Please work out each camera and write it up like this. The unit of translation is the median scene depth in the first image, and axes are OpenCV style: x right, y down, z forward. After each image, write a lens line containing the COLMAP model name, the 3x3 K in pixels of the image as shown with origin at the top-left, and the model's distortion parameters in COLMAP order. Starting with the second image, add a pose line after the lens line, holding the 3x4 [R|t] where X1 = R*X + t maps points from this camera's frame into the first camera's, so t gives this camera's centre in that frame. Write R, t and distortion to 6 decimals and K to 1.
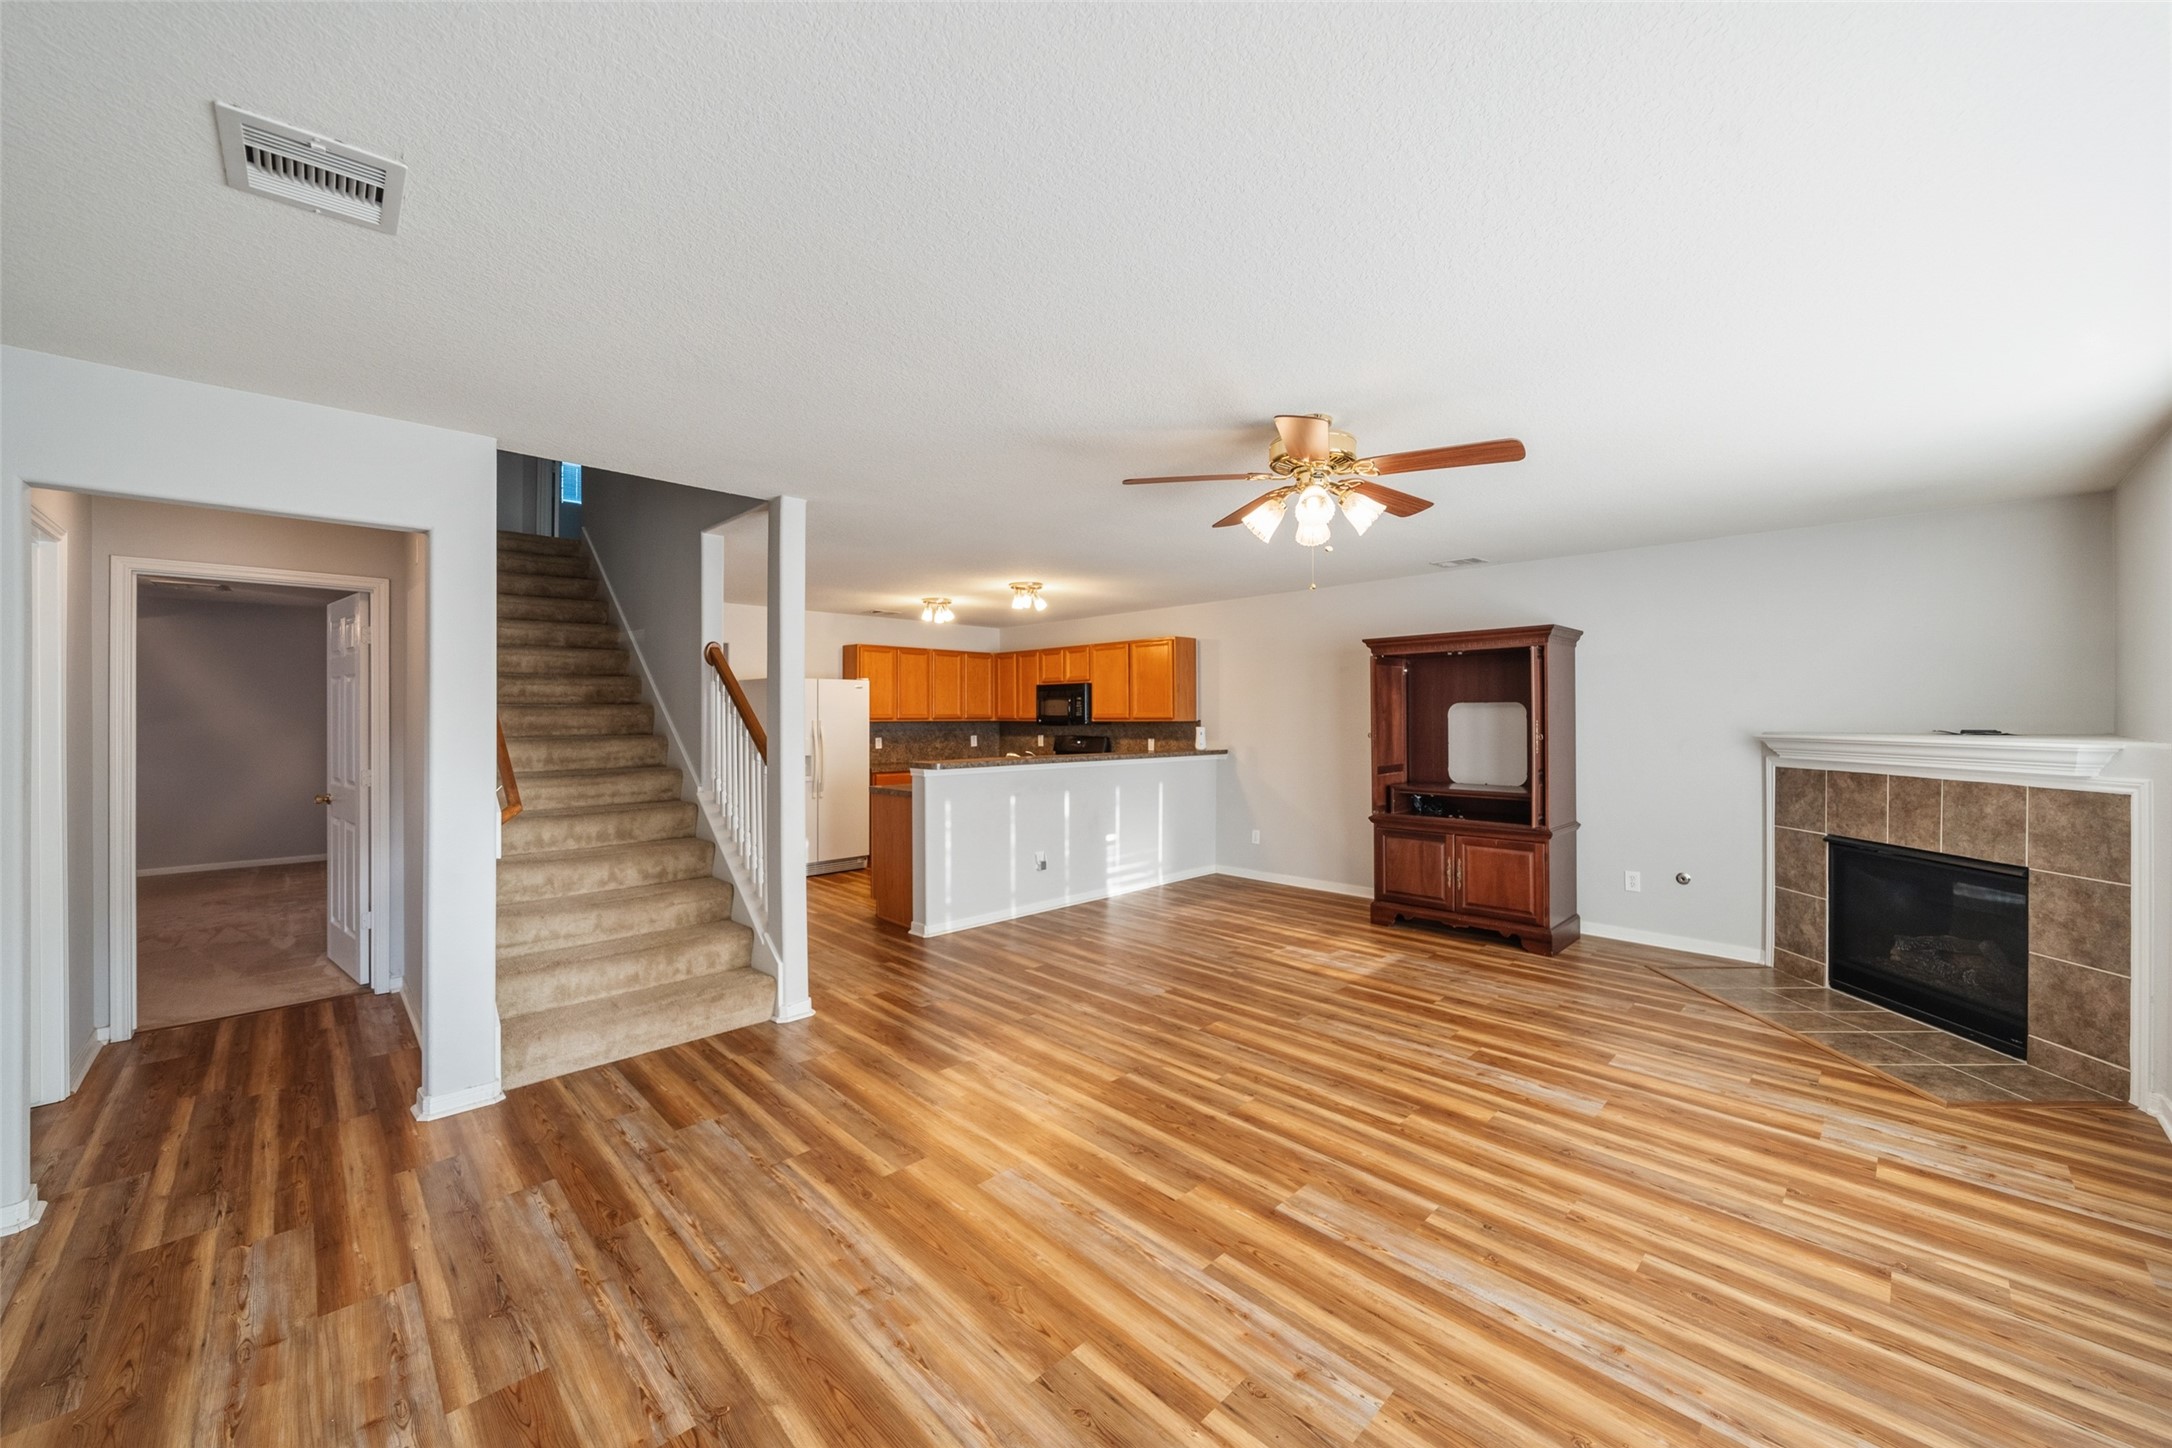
lens RADIAL K [[815.3, 0, 1084.4], [0, 815.3, 718.3], [0, 0, 1]] dist [-0.001857, 0.000191]
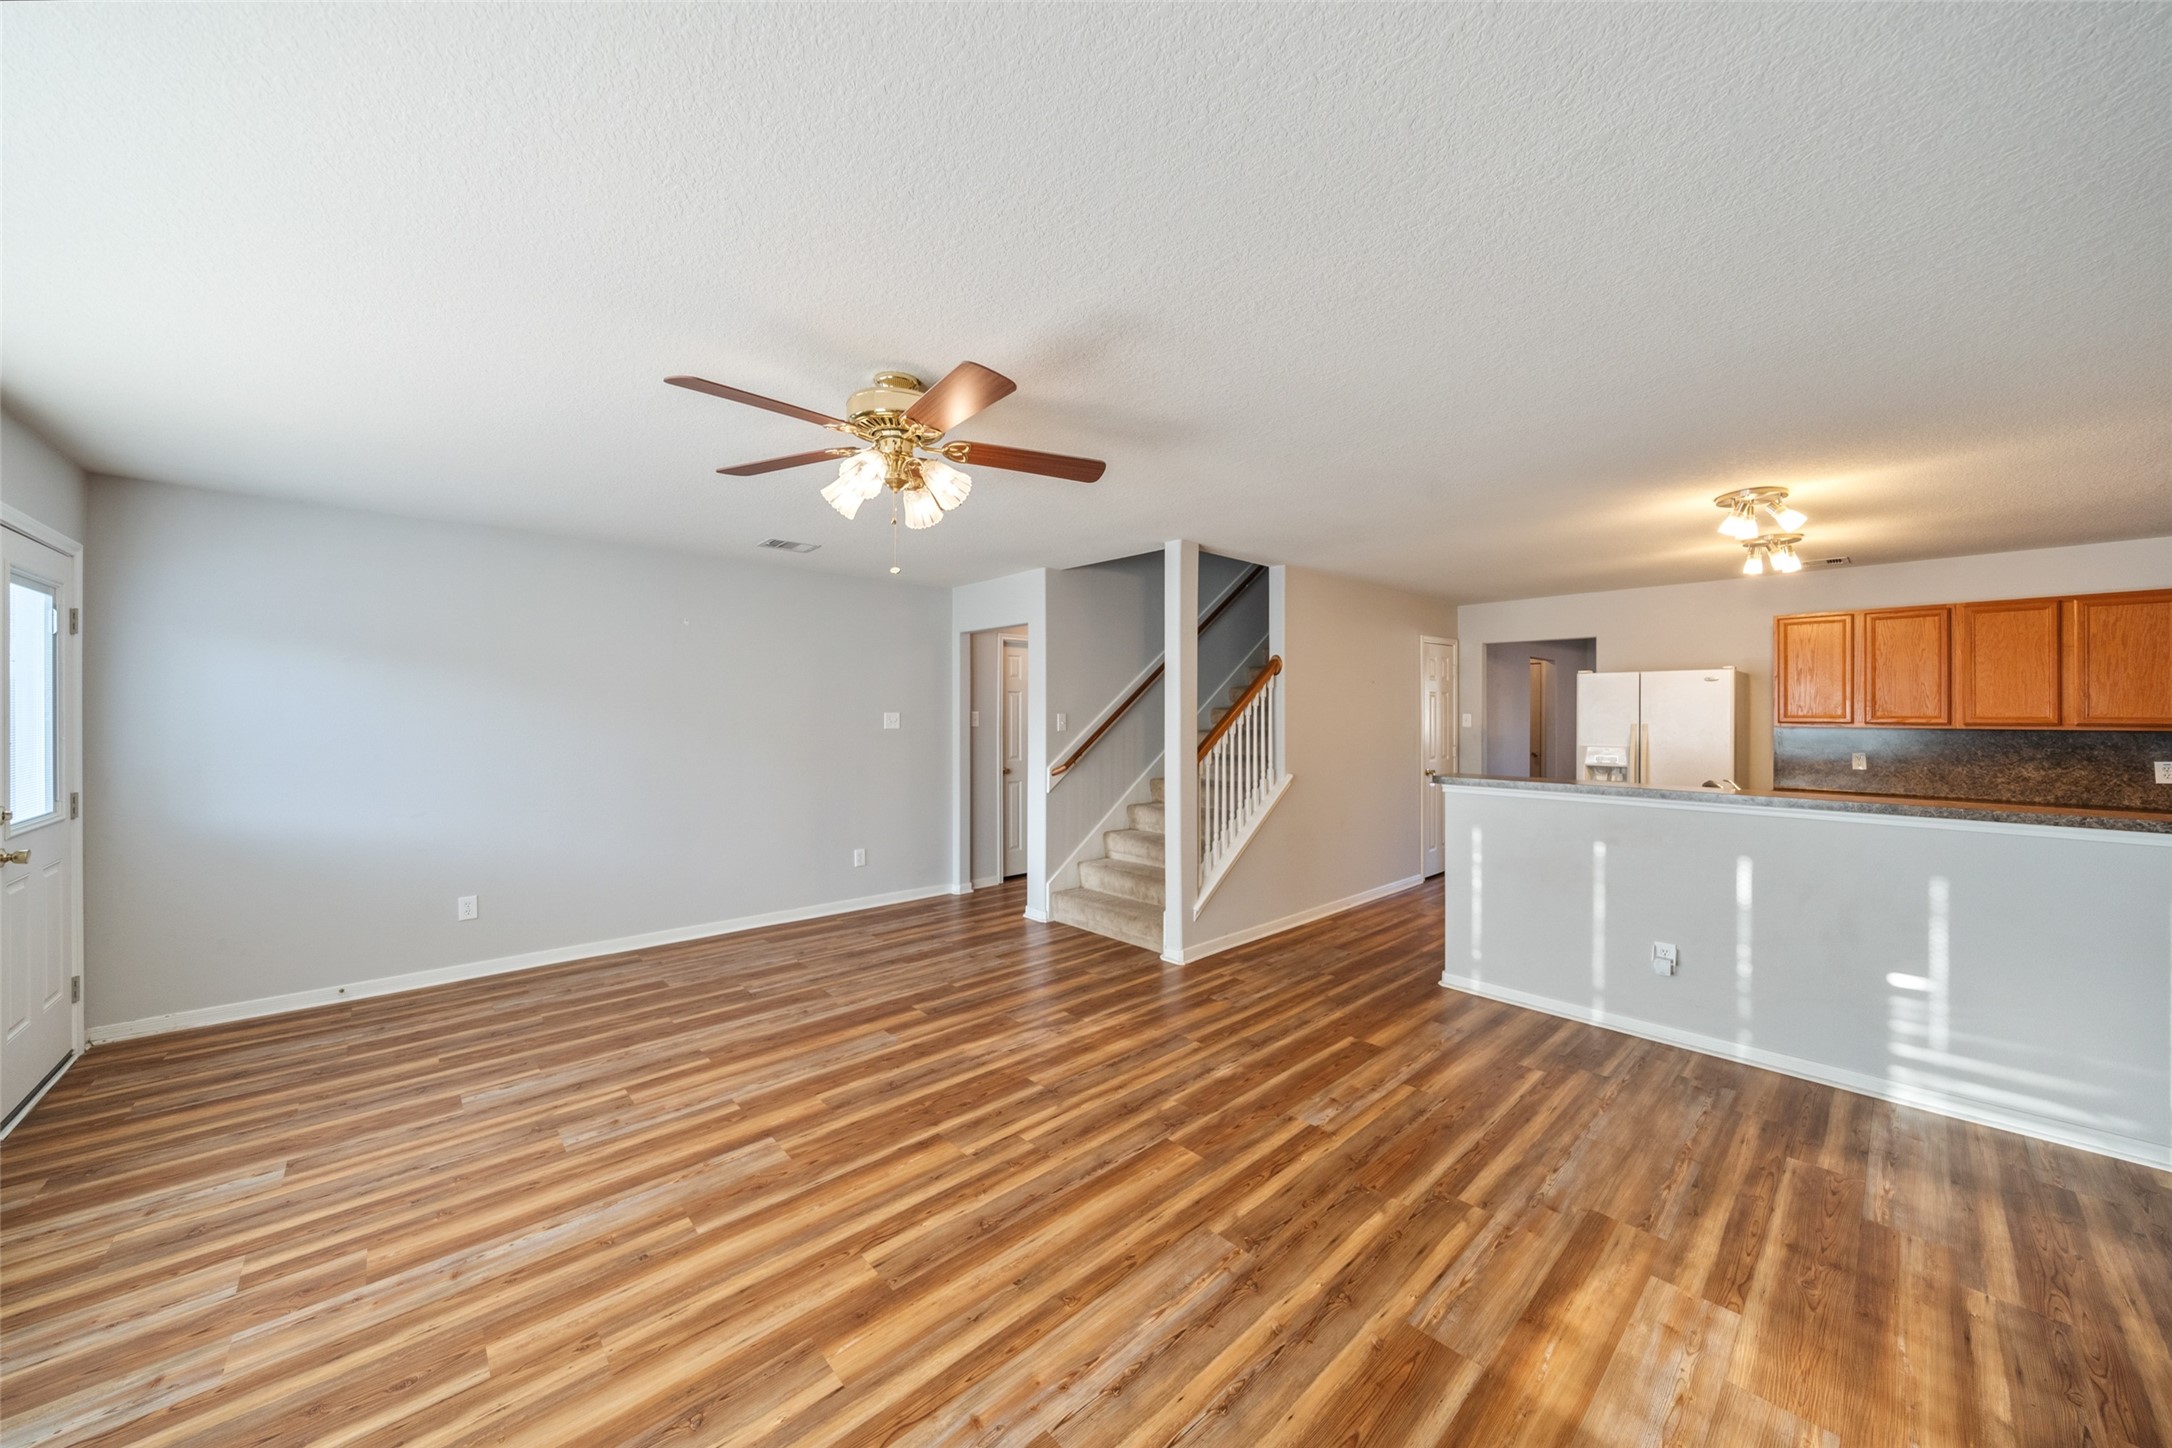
lens RADIAL K [[756.8, 0, 1090.3], [0, 756.8, 716.3], [0, 0, 1]] dist [-0.005373, 0.000466]
pose [[-0.023454, 0.002013, -0.999723, 0.825405], [-0.007920, 0.999966, 0.002199, -0.005850], [0.999694, 0.007969, -0.023438, 0.933789]]
